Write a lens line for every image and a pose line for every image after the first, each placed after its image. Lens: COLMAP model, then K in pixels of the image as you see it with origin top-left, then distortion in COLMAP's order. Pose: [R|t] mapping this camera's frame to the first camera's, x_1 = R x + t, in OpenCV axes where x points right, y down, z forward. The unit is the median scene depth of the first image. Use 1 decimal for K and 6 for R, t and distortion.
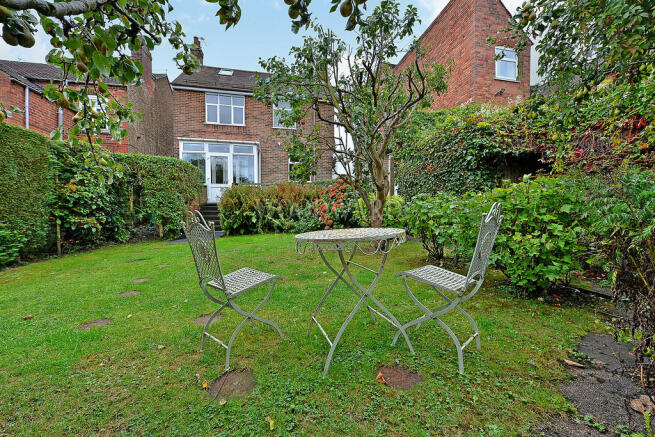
lens RADIAL K [[262.7, 0, 327.8], [0, 262.7, 218.6], [0, 0, 1]] dist [0.001042, -0.000258]
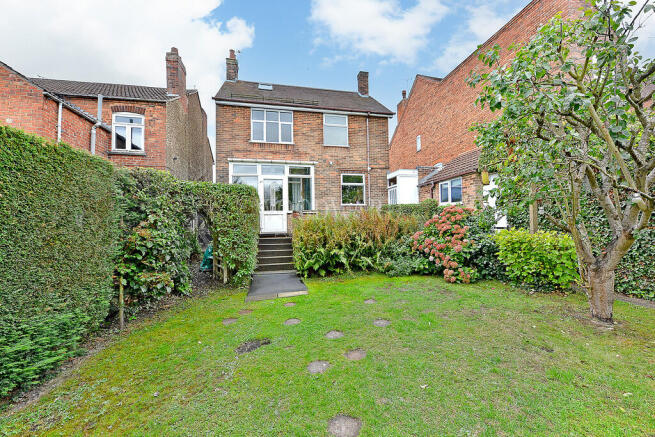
lens RADIAL K [[262.7, 0, 327.3], [0, 262.7, 218.0], [0, 0, 1]] dist [0.001042, -0.000258]
pose [[0.999816, -0.017263, 0.008353, -0.332769], [0.017712, 0.998216, -0.057010, -0.076947], [-0.007354, 0.057148, 0.998339, 0.192961]]
